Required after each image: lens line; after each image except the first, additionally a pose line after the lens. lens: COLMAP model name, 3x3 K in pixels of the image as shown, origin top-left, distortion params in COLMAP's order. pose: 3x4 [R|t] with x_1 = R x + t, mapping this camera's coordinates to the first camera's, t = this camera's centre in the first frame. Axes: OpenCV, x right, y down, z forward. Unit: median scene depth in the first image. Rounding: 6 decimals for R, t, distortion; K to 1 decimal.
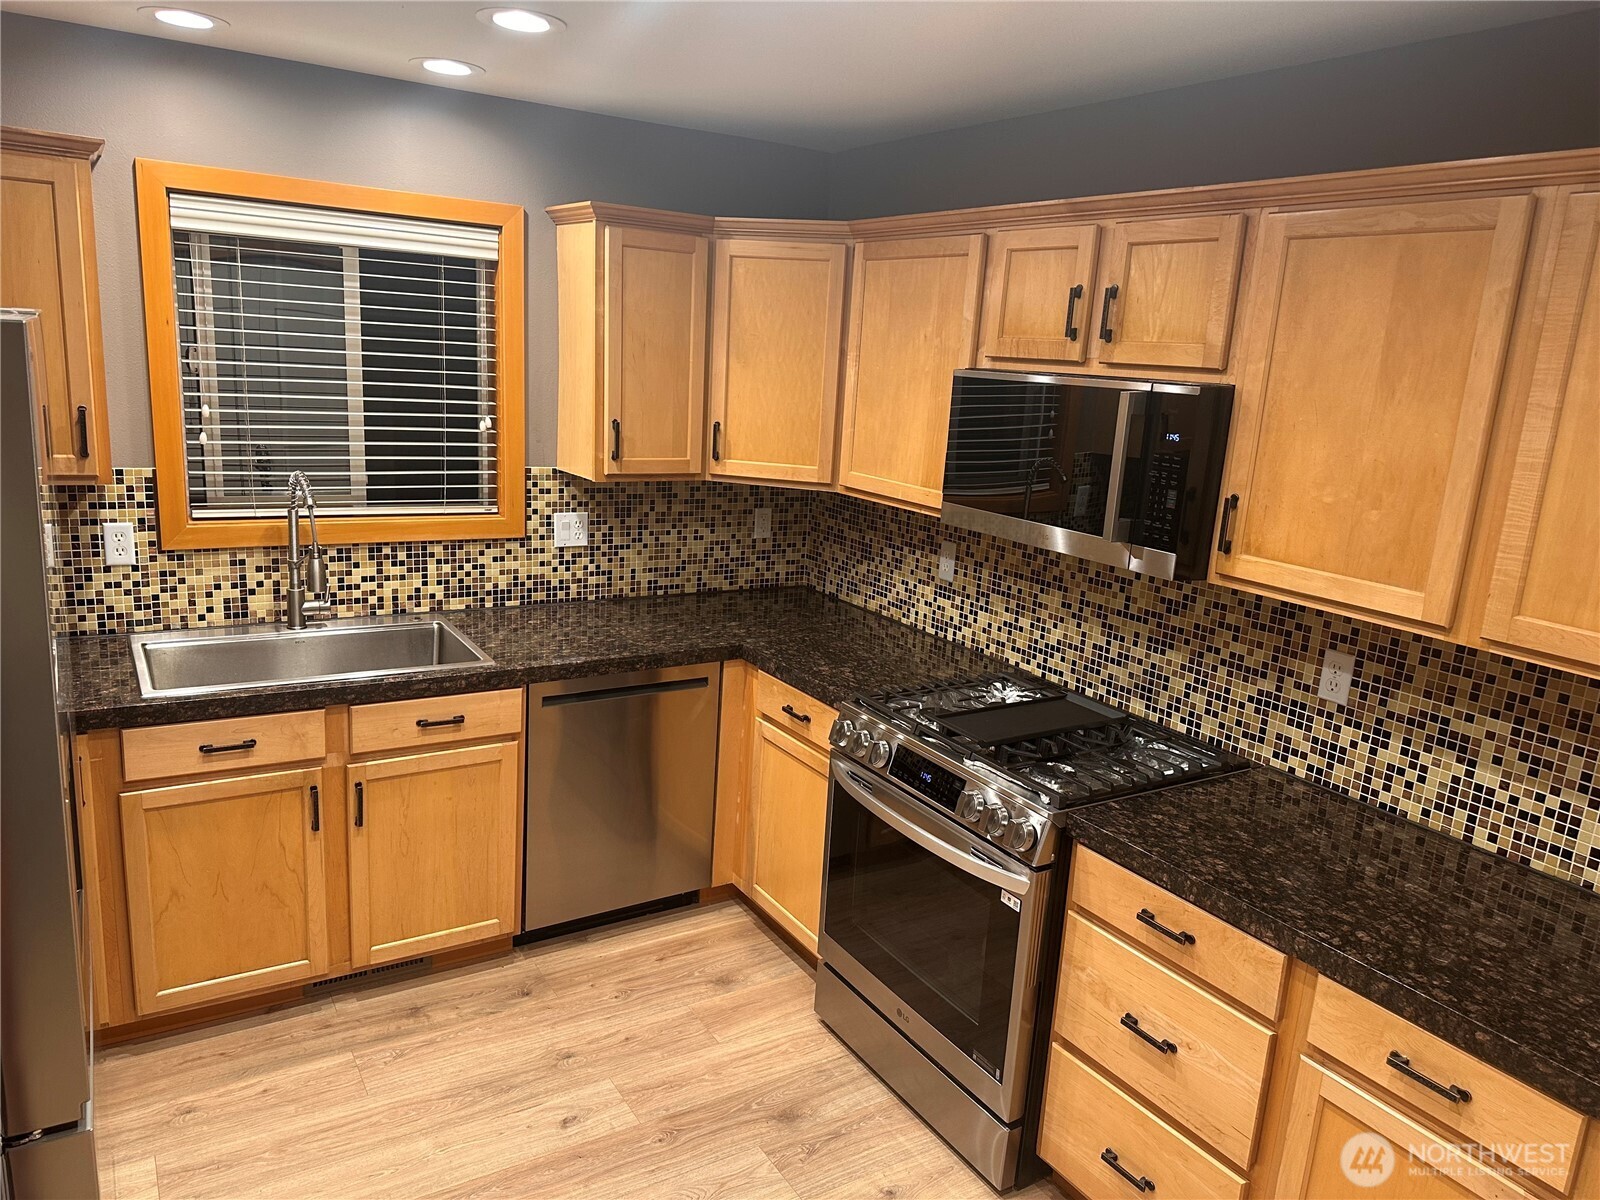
lens RADIAL K [[1130.7, 0, 790.4], [0, 1130.7, 603.3], [0, 0, 1]] dist [0.160358, -0.240595]
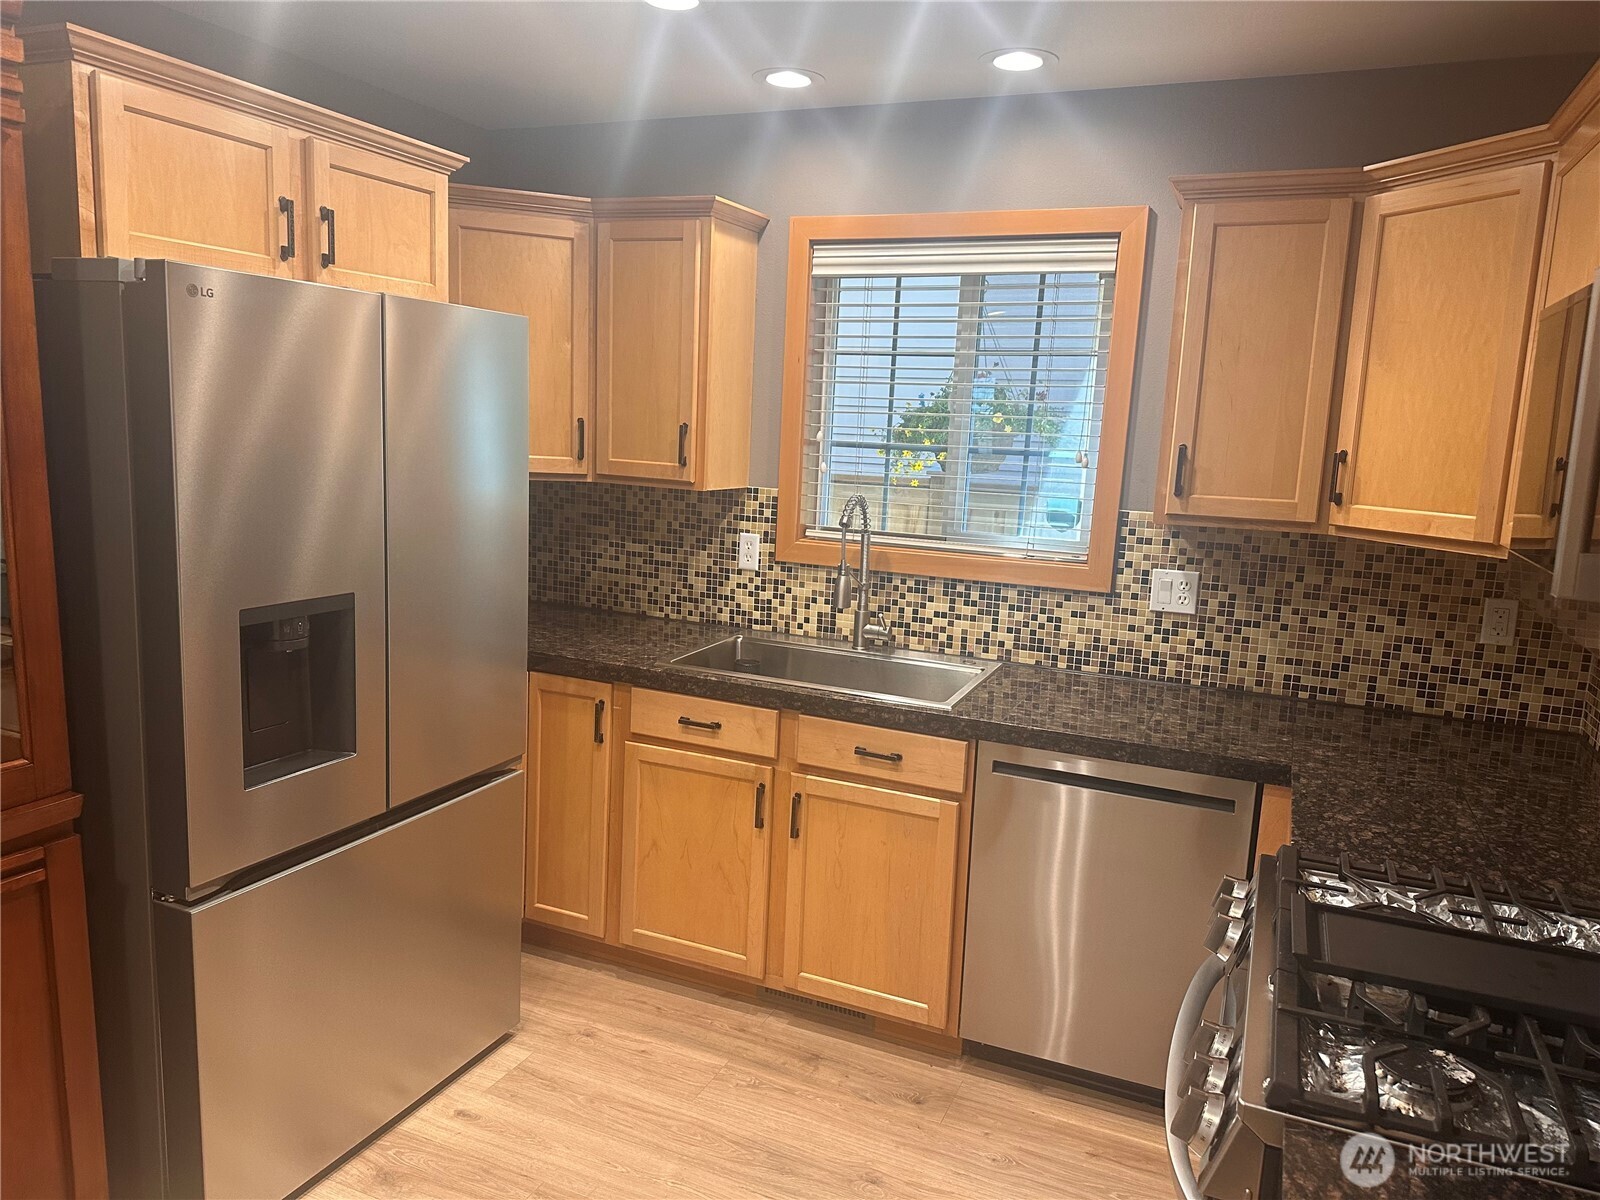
lens RADIAL K [[1130.7, 0, 790.4], [0, 1130.7, 603.3], [0, 0, 1]] dist [0.160358, -0.240595]
pose [[0.564260, 0.095713, -0.820030, 0.363998], [-0.194284, 0.980757, -0.019214, 0.013174], [0.802411, 0.170161, 0.571998, 0.363163]]
